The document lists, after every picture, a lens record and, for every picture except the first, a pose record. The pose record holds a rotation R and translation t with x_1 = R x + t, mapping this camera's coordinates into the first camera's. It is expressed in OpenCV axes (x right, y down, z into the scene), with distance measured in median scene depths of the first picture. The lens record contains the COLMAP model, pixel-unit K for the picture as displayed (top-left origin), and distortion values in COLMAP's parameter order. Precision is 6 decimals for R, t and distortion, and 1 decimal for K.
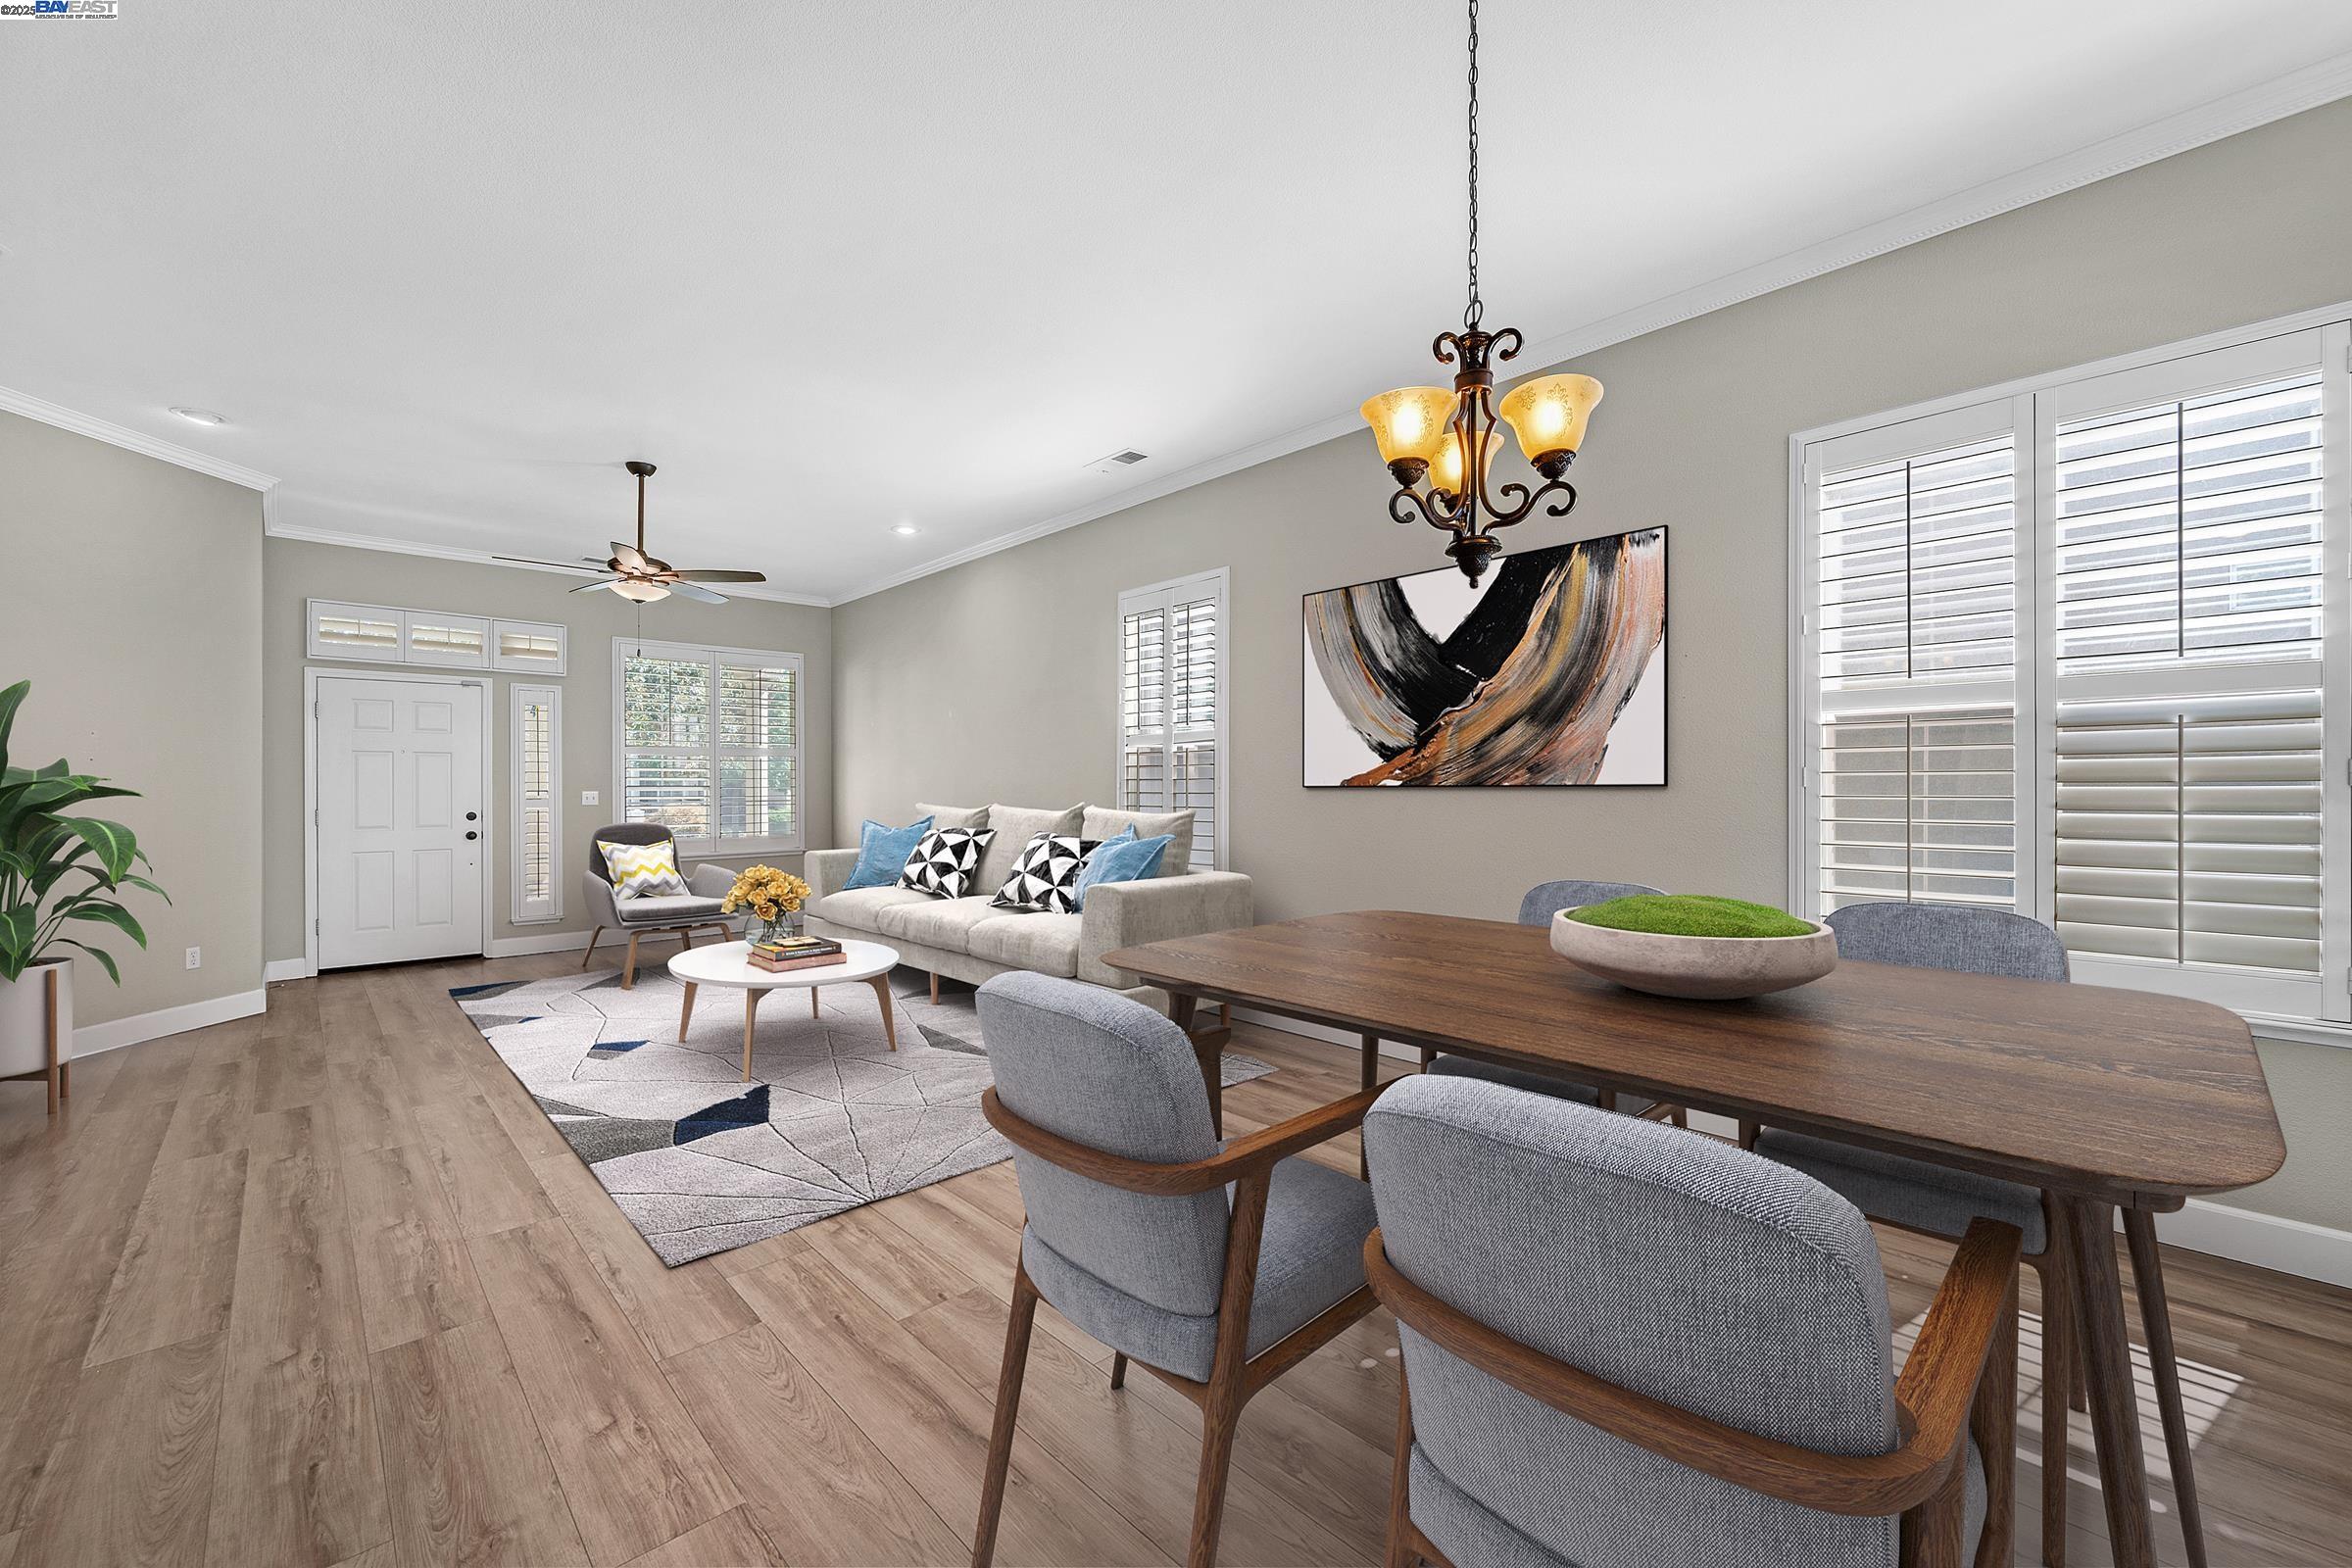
lens RADIAL K [[936.4, 0, 1188.4], [0, 936.4, 804.6], [0, 0, 1]] dist [-0.003049, -0.000211]
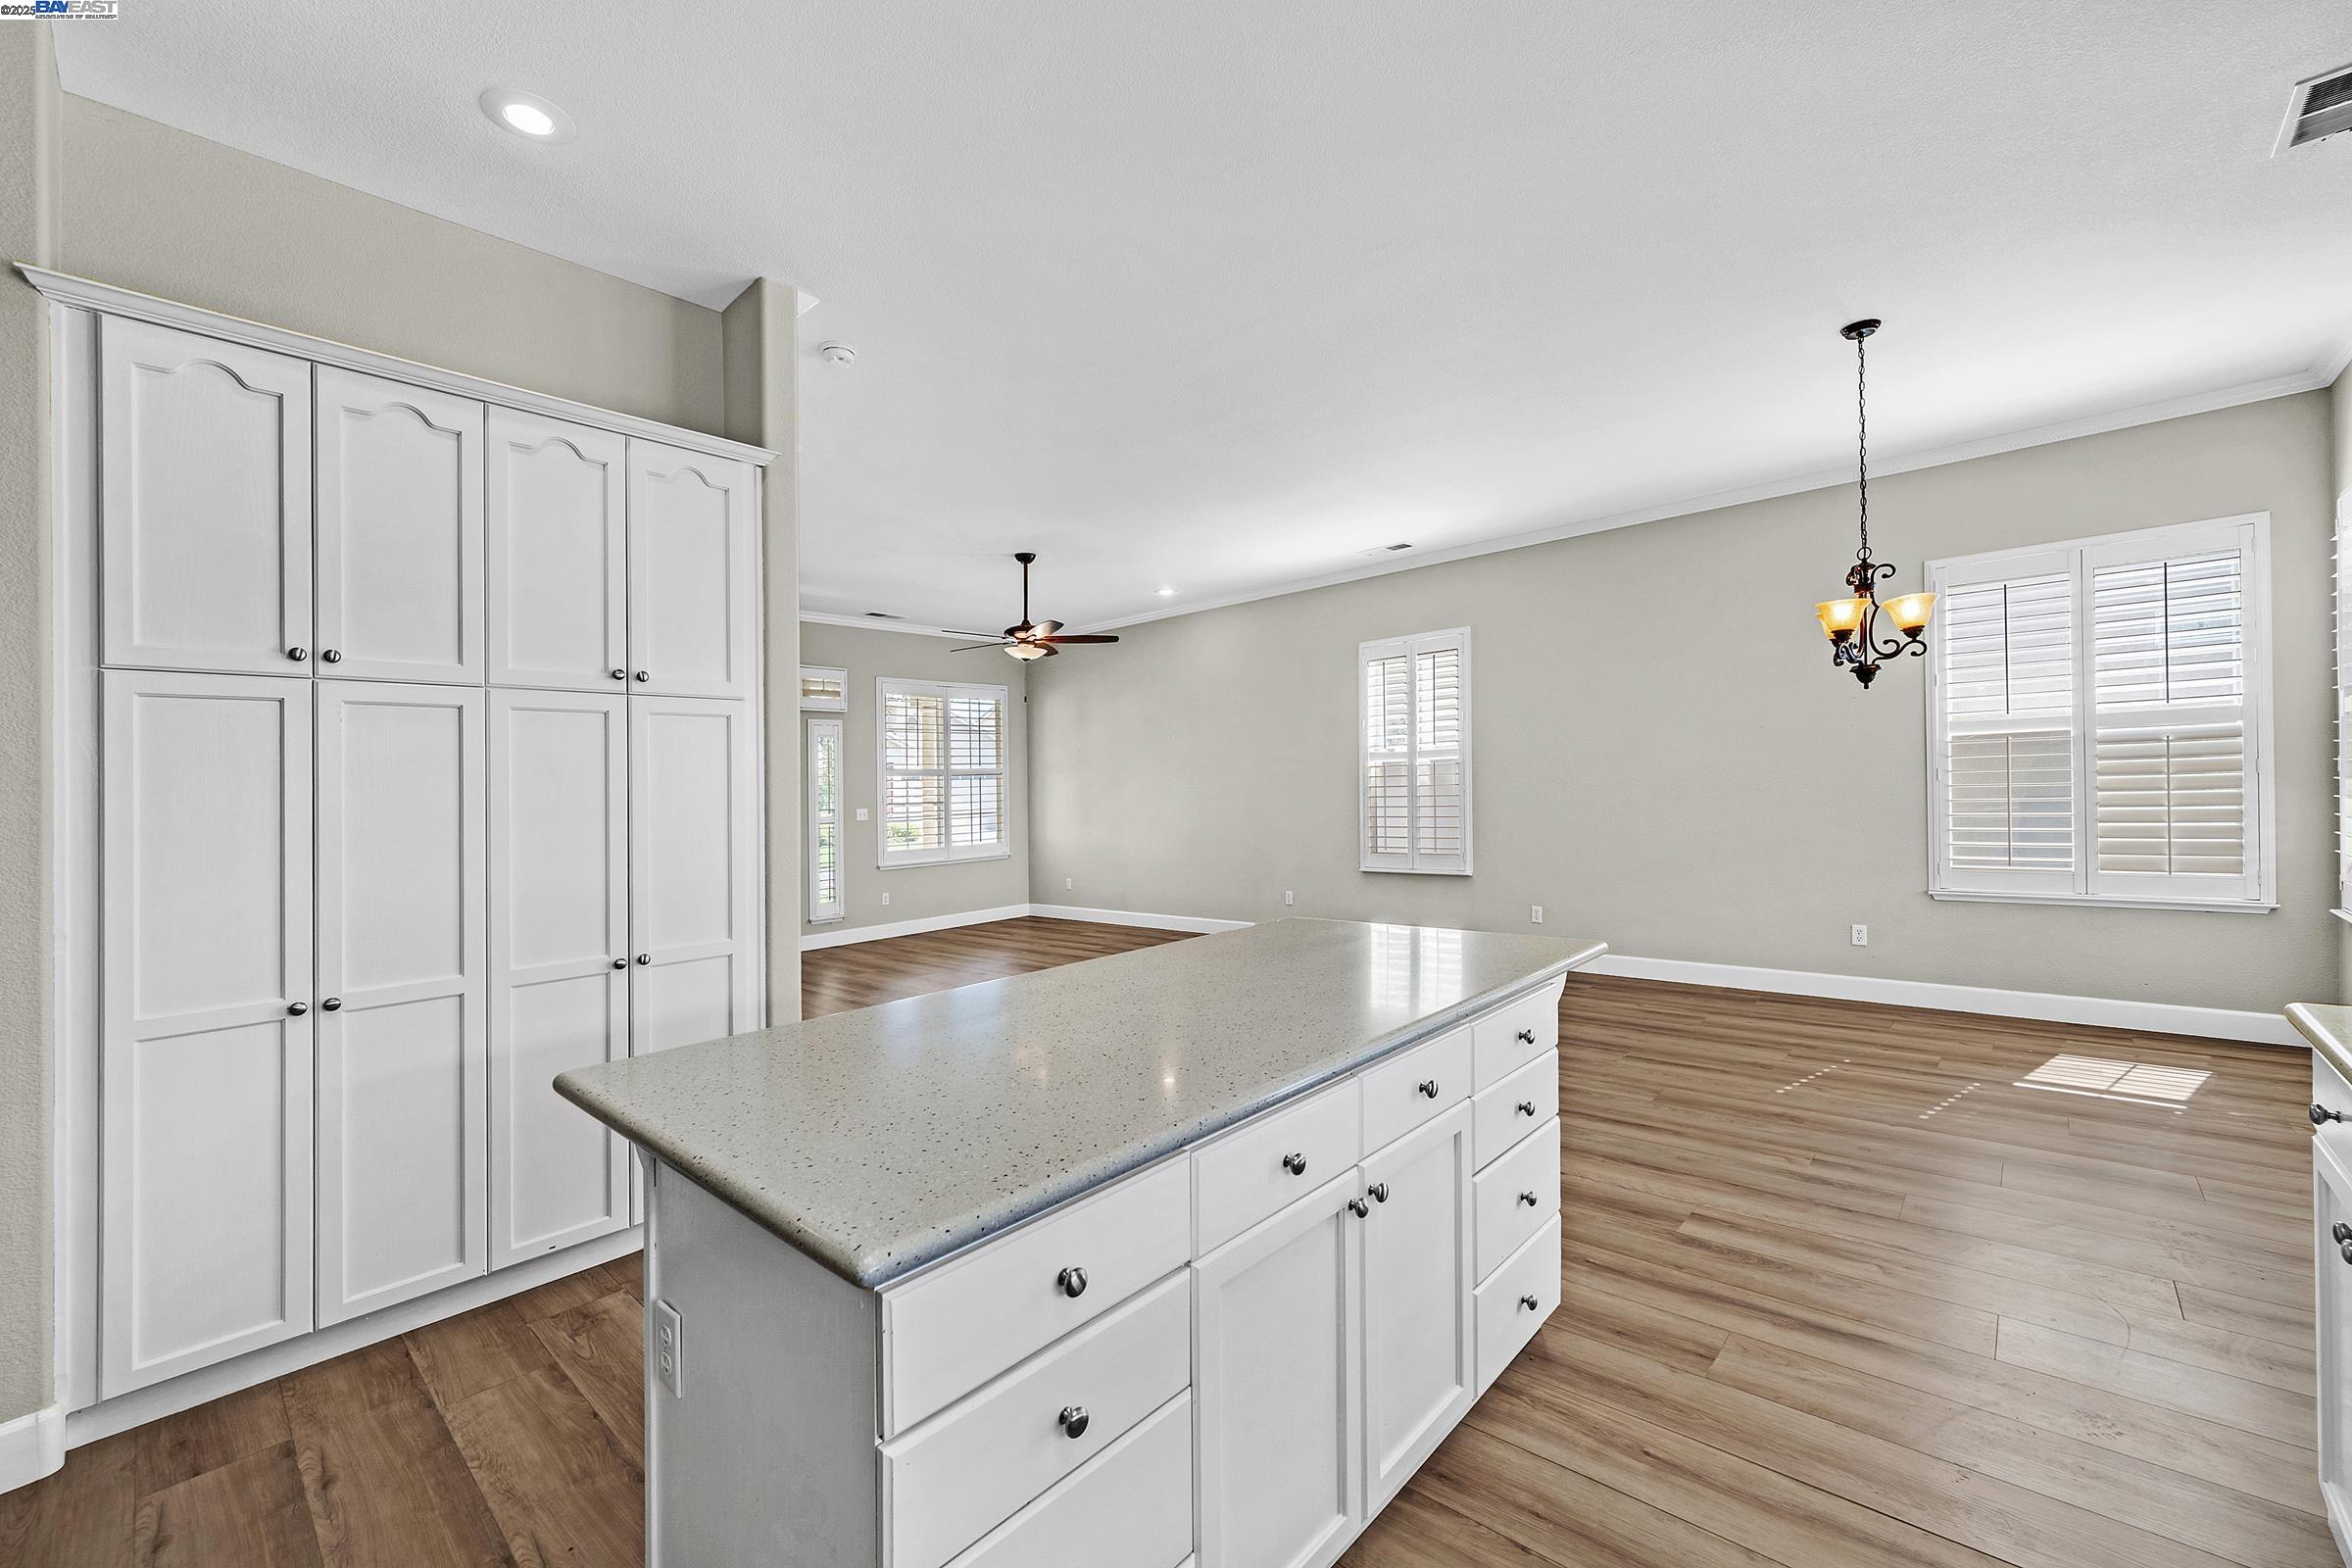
lens RADIAL K [[936.4, 0, 1197.7], [0, 936.4, 814.5], [0, 0, 1]] dist [-0.003049, -0.000211]
pose [[0.997050, -0.030447, 0.070455, -0.828023], [0.029837, 0.999508, 0.009690, -0.014962], [-0.070715, -0.007560, 0.997468, -0.588209]]
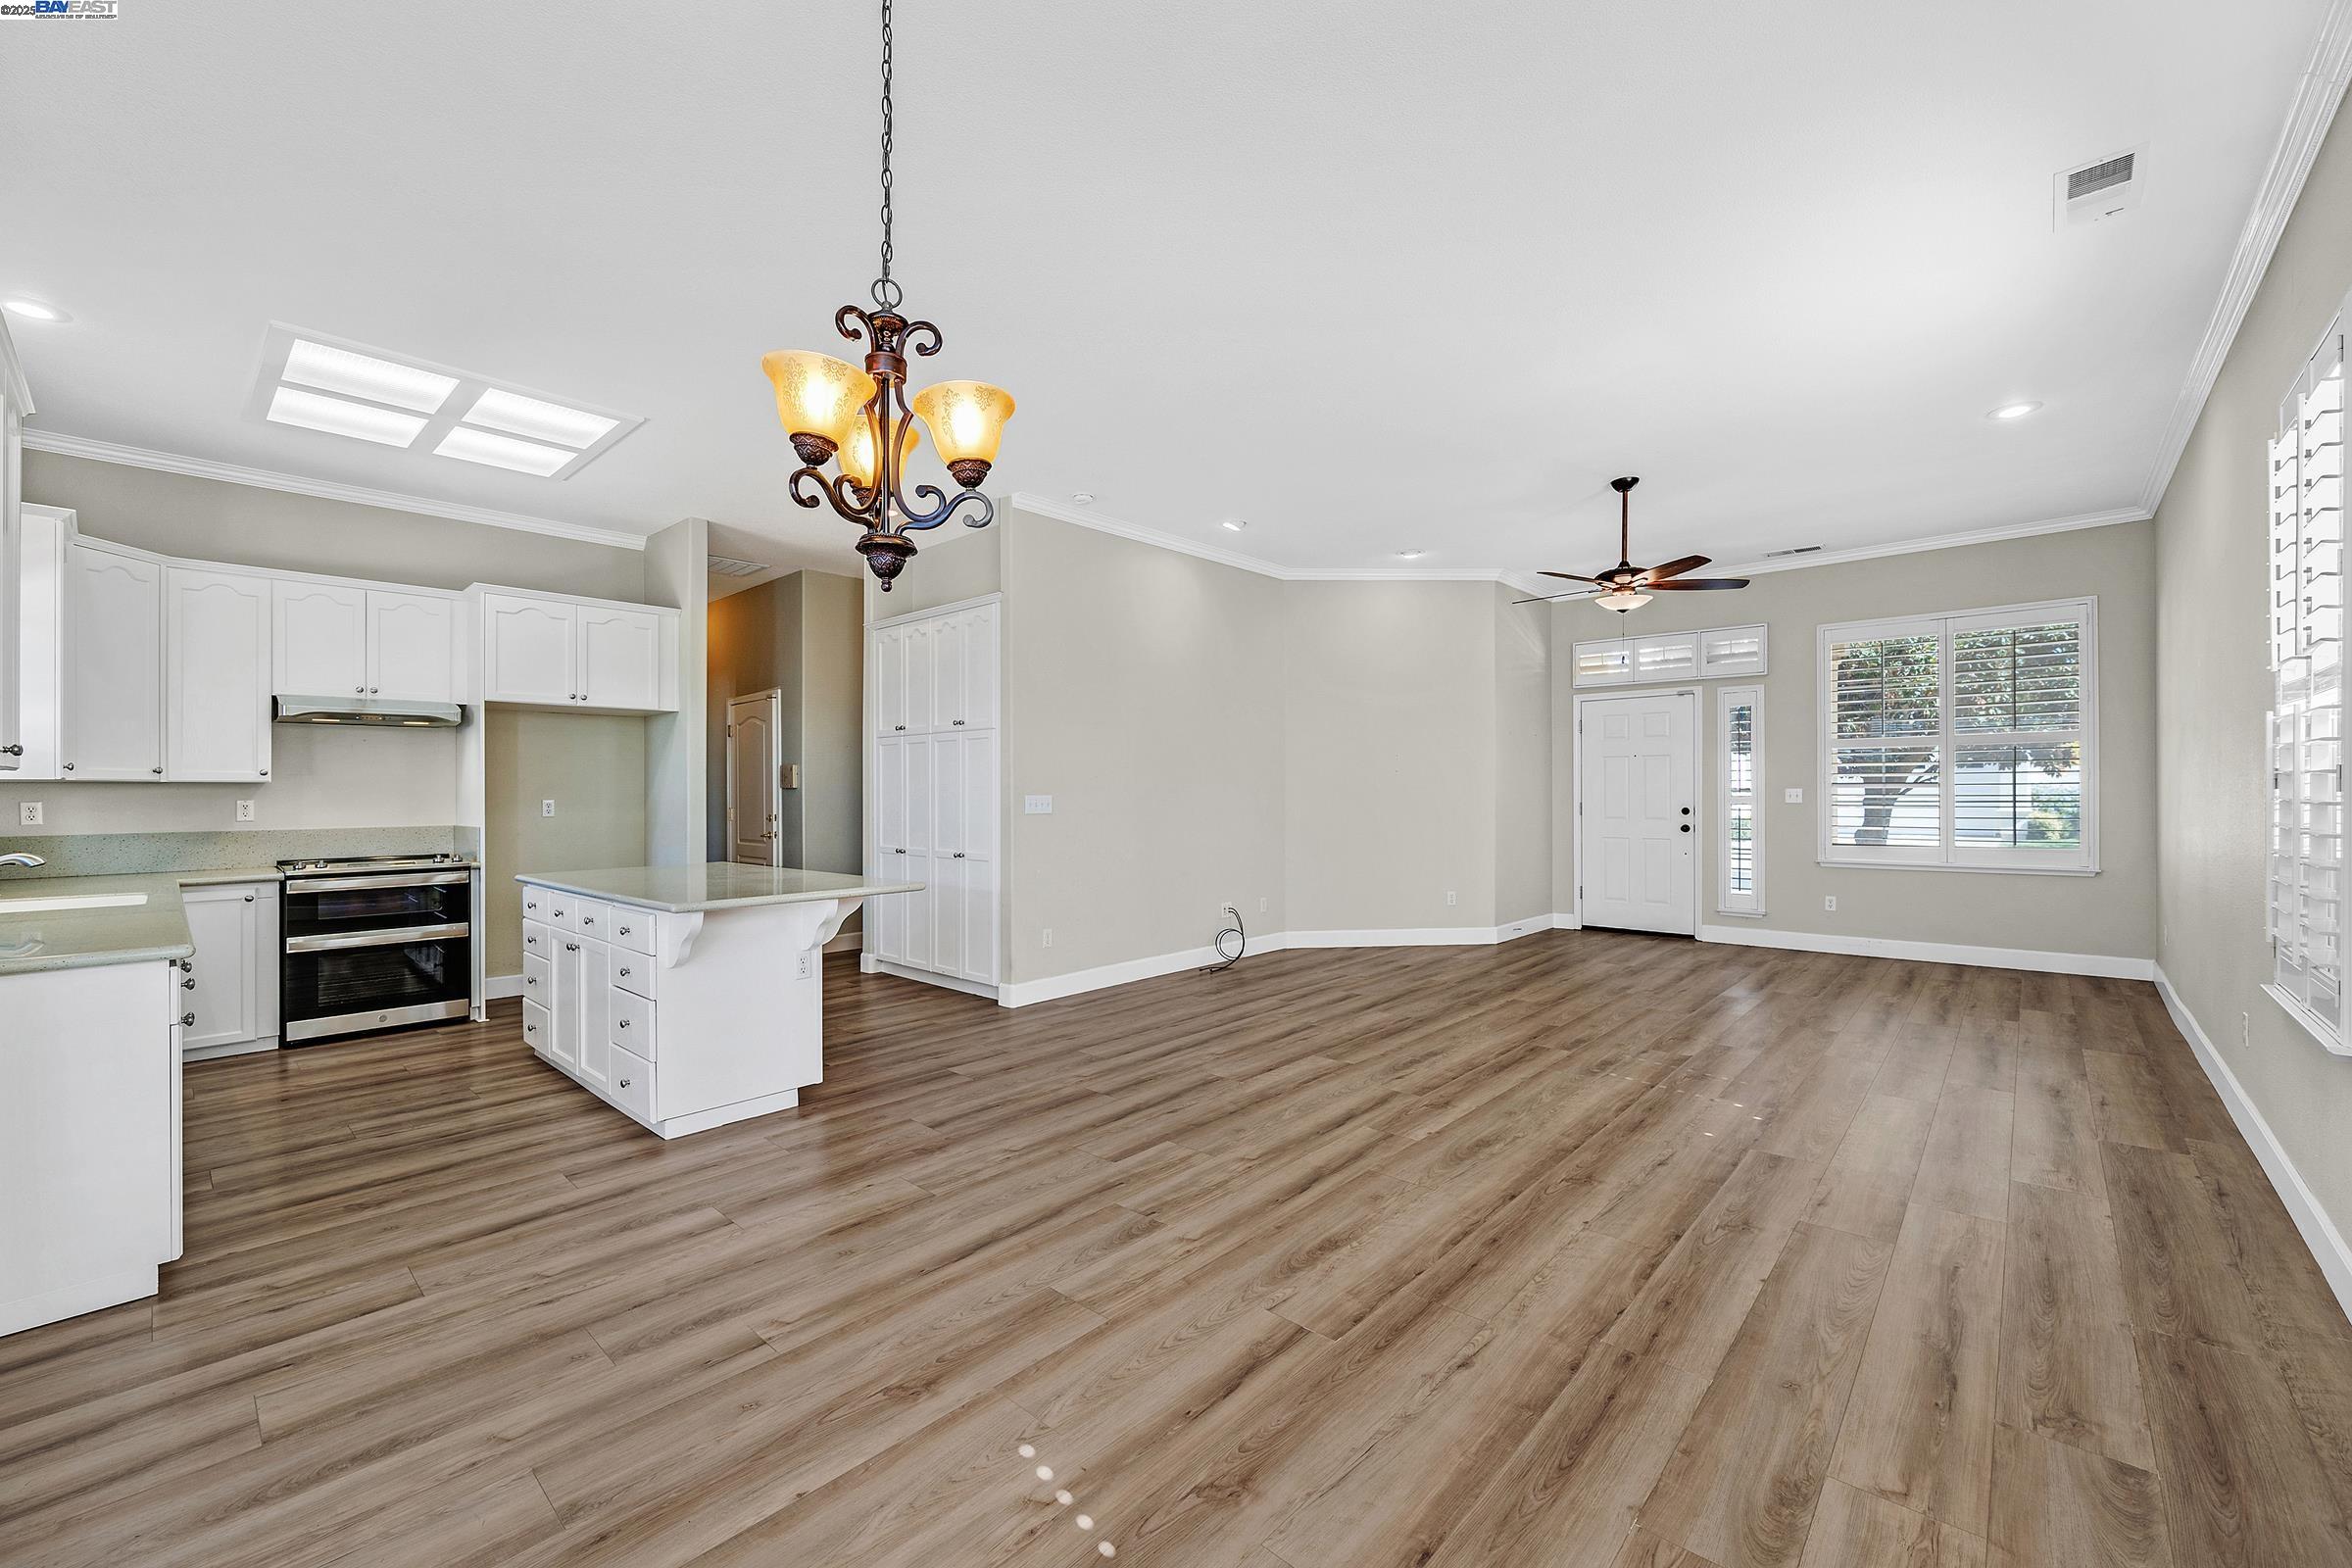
lens RADIAL K [[936.4, 0, 1162.3], [0, 936.4, 785.6], [0, 0, 1]] dist [-0.003049, -0.000211]
pose [[0.058924, -0.000833, -0.998262, 0.798534], [-0.011560, 0.999932, -0.001517, -0.023185], [0.998196, 0.011629, 0.058911, 0.787789]]
